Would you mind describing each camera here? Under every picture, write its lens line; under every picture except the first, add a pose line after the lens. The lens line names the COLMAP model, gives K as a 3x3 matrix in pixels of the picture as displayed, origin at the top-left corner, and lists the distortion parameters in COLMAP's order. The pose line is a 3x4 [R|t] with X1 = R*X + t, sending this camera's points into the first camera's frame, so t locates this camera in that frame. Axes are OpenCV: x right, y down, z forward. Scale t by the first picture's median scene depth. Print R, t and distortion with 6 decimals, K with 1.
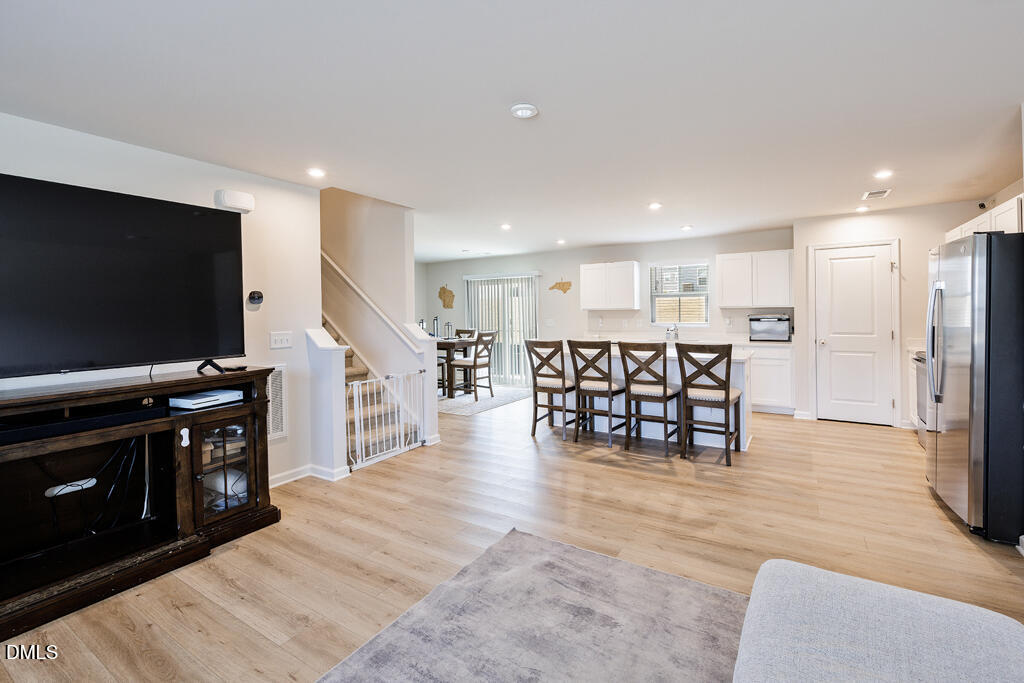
lens RADIAL K [[473.5, 0, 505.7], [0, 473.5, 312.6], [0, 0, 1]] dist [-0.004544, -0.000137]
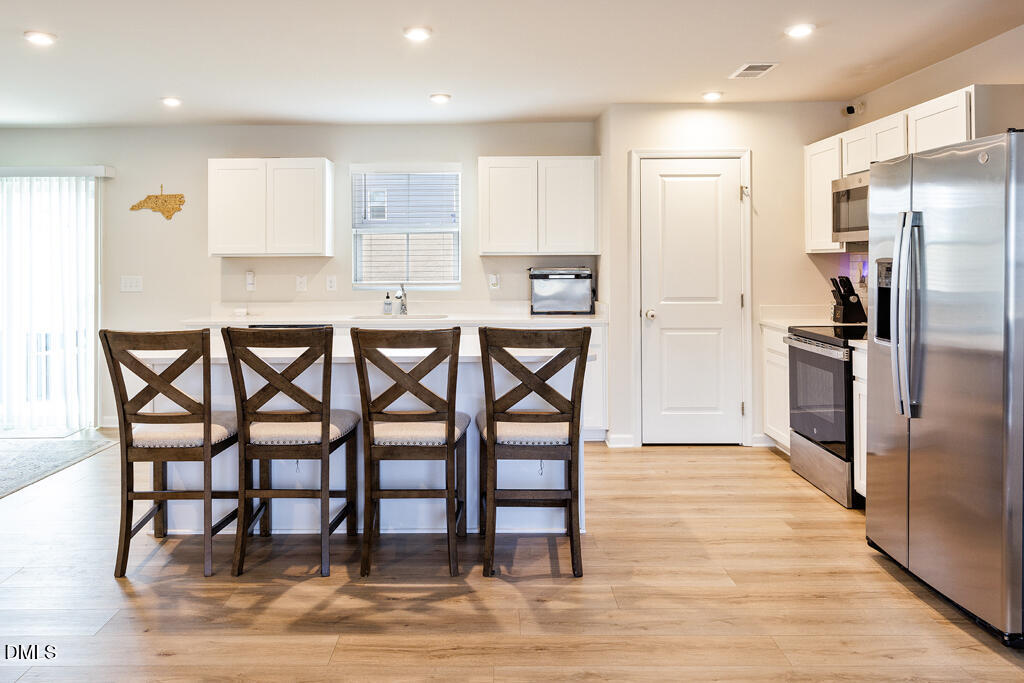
lens RADIAL K [[804.0, 0, 498.8], [0, 804.0, 248.3], [0, 0, 1]] dist [0.007328, -0.015335]
pose [[0.840802, 0.017792, 0.541050, -0.044940], [-0.007375, 0.999743, -0.021416, 0.002870], [-0.541292, 0.014016, 0.840718, 0.284840]]
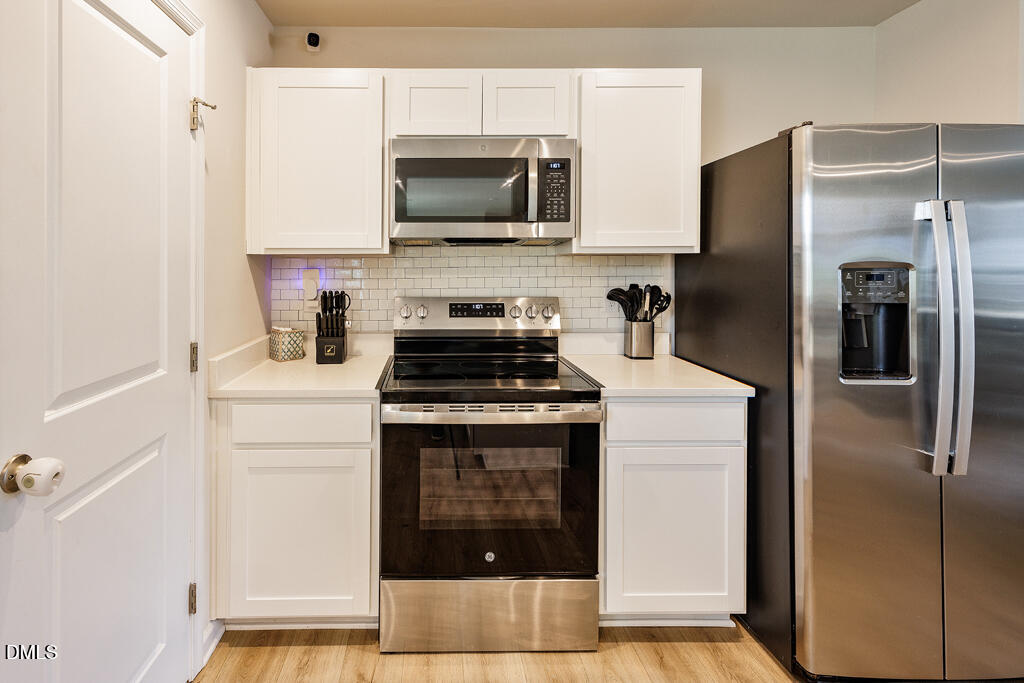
lens RADIAL K [[503.5, 0, 470.4], [0, 503.5, 266.9], [0, 0, 1]] dist [0.014831, -0.000421]
pose [[-0.547789, 0.005506, 0.836598, 0.504354], [0.008088, 0.999966, -0.001285, -0.005496], [-0.836577, 0.006062, -0.547815, 1.093882]]
